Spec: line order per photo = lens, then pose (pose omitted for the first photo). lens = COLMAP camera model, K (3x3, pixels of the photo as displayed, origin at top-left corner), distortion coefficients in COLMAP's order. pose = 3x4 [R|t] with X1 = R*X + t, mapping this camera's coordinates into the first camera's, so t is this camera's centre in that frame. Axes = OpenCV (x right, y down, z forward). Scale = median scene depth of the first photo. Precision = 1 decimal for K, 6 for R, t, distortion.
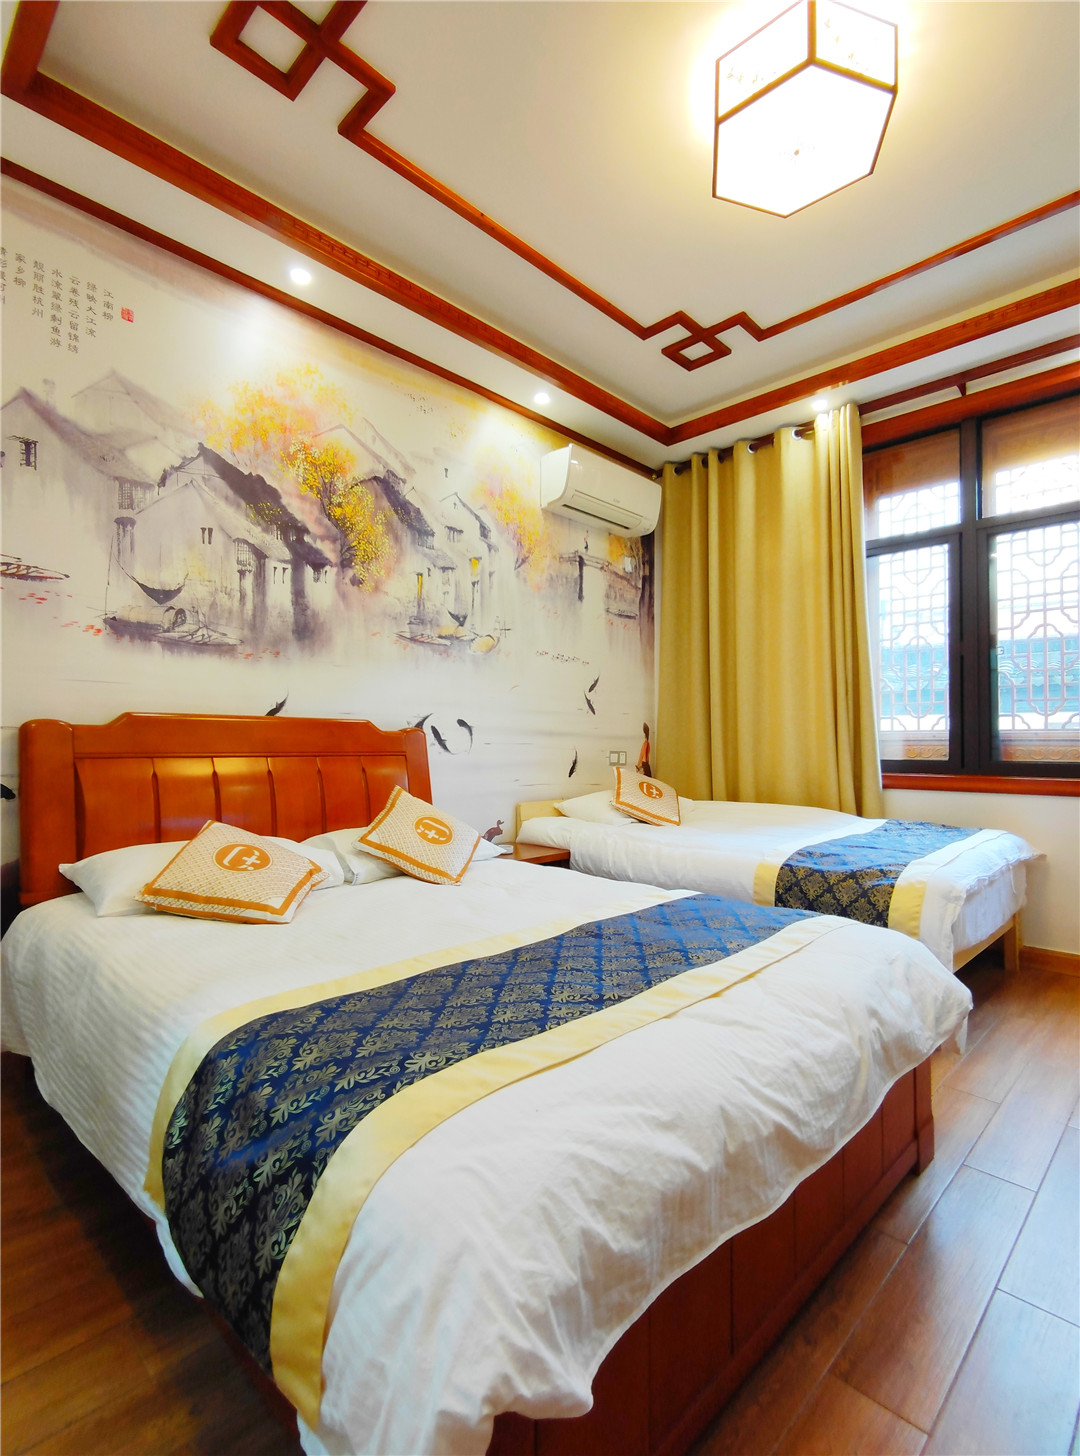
lens RADIAL K [[709.6, 0, 540.0], [0, 709.6, 728.0], [0, 0, 1]] dist [-0.000149, 0.000194]
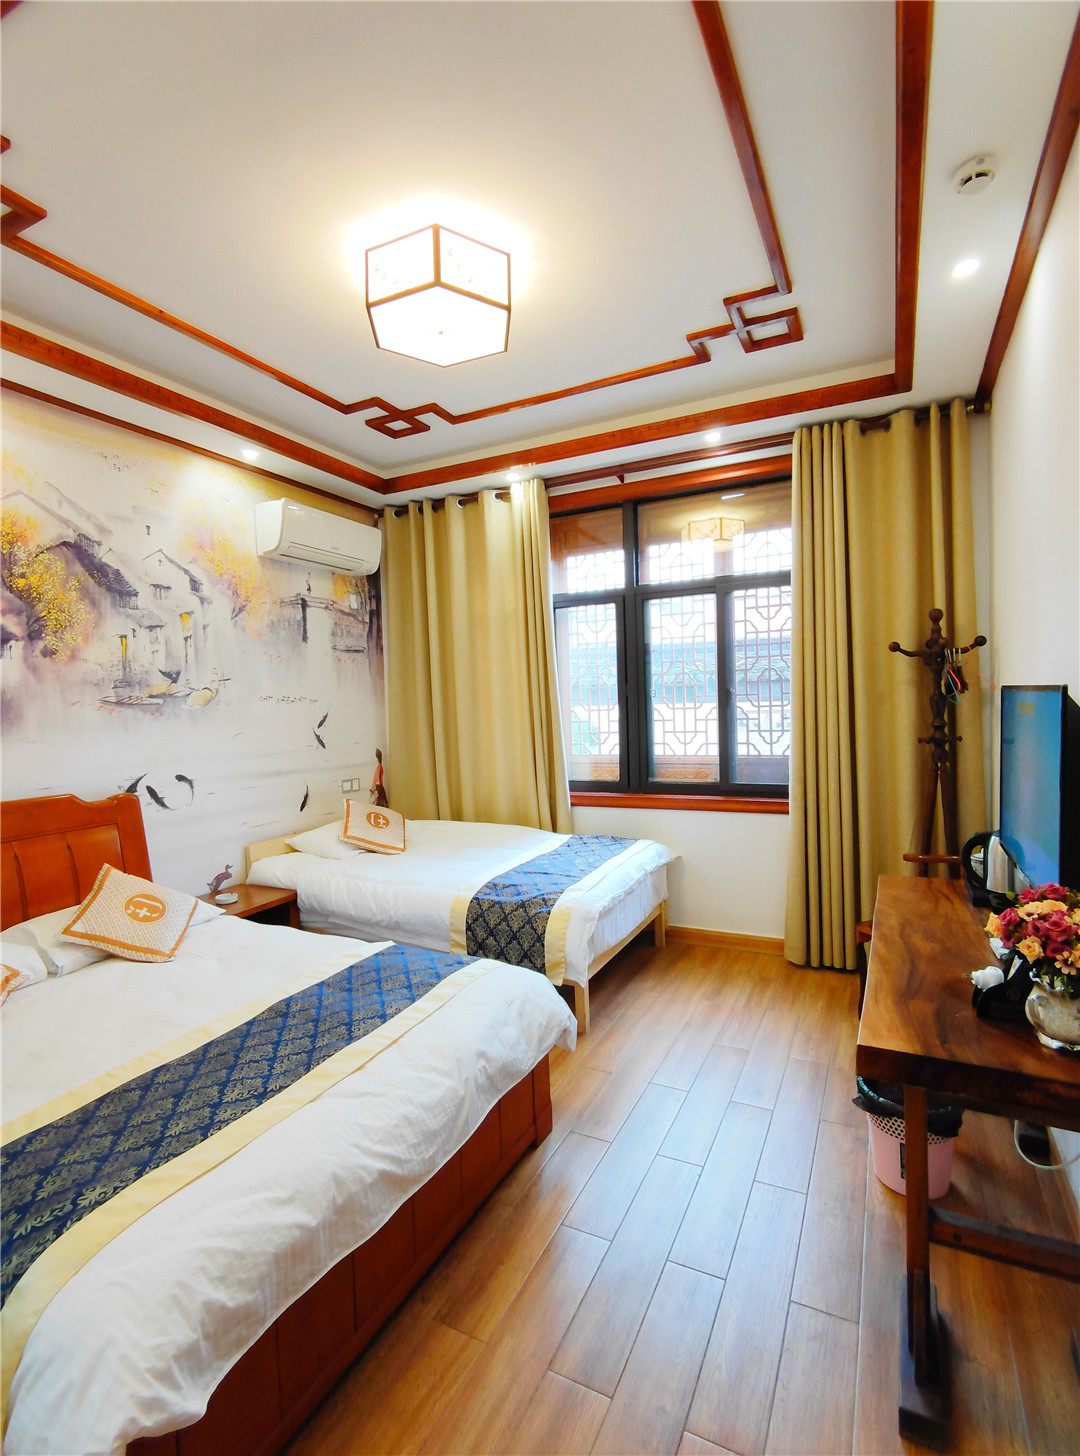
lens RADIAL K [[709.6, 0, 540.0], [0, 709.6, 728.0], [0, 0, 1]] dist [-0.000149, 0.000194]
pose [[0.950765, -0.046044, 0.306474, 0.084106], [0.029542, 0.997864, 0.058267, -0.144629], [-0.308503, -0.046344, 0.950094, -0.149352]]
